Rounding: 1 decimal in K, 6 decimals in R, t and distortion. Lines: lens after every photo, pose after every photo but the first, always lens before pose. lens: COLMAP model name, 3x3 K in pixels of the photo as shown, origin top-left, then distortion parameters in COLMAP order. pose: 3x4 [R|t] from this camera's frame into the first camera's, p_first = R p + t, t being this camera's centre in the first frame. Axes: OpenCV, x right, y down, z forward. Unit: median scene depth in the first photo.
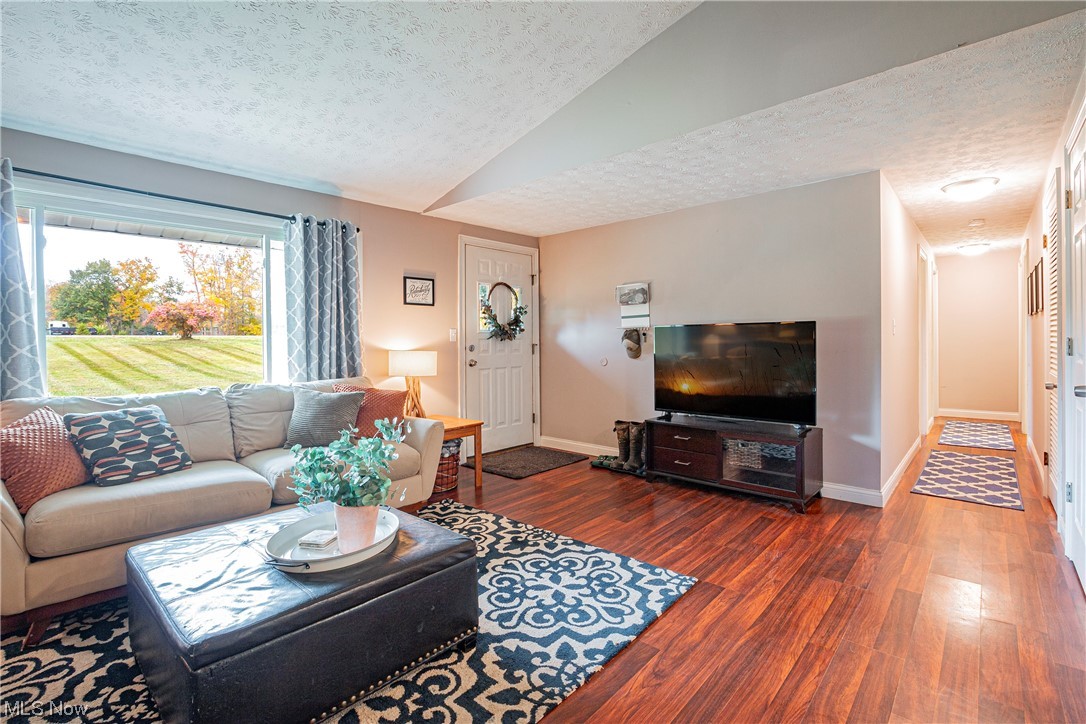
lens RADIAL K [[495.8, 0, 544.4], [0, 495.8, 344.7], [0, 0, 1]] dist [-0.019488, 0.000259]
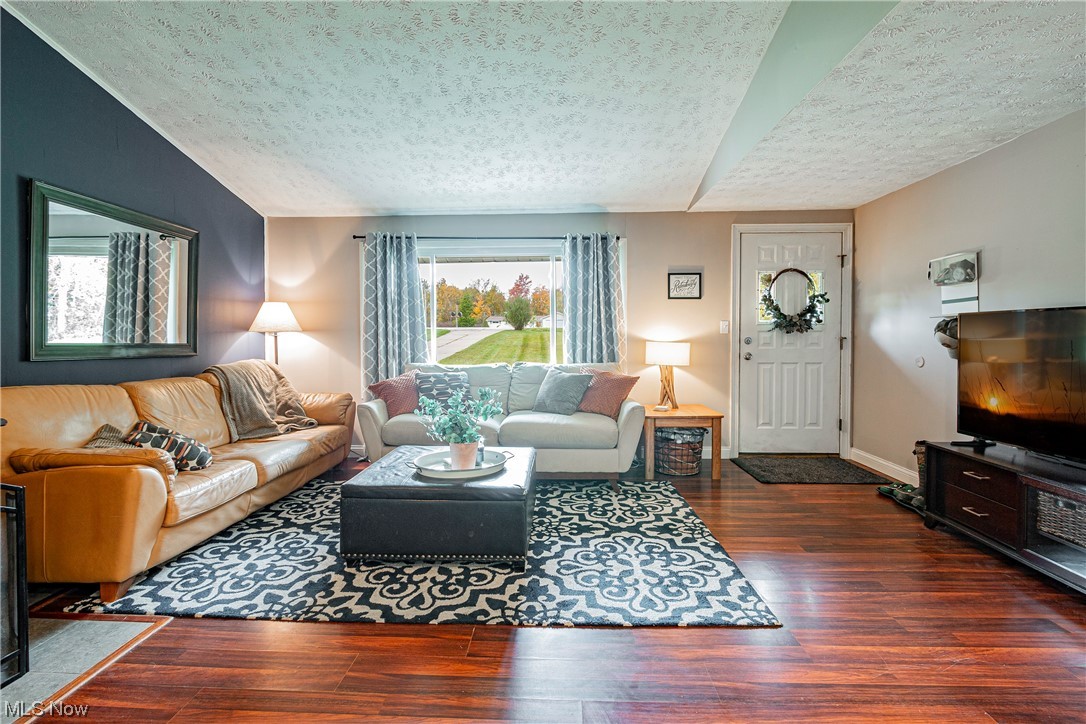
lens RADIAL K [[495.8, 0, 544.4], [0, 495.8, 344.7], [0, 0, 1]] dist [-0.019488, 0.000259]
pose [[0.640675, 0.023557, -0.767450, 0.431693], [-0.010129, 0.999702, 0.022230, -0.003228], [0.767745, -0.006468, 0.640723, 0.110324]]
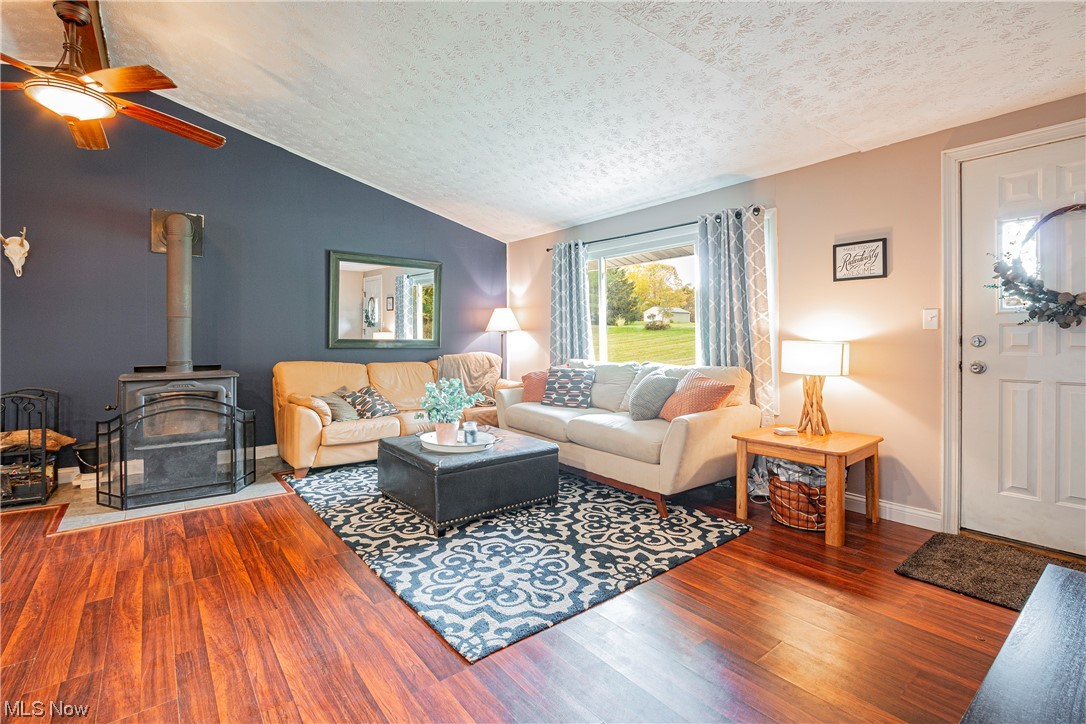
lens RADIAL K [[505.4, 0, 539.9], [0, 505.4, 336.2], [0, 0, 1]] dist [-0.016092, 0.000365]
pose [[-0.175086, 0.015074, -0.984438, 0.648530], [0.000294, 0.999884, 0.015258, -0.009704], [0.984553, 0.002382, -0.175070, 0.783858]]
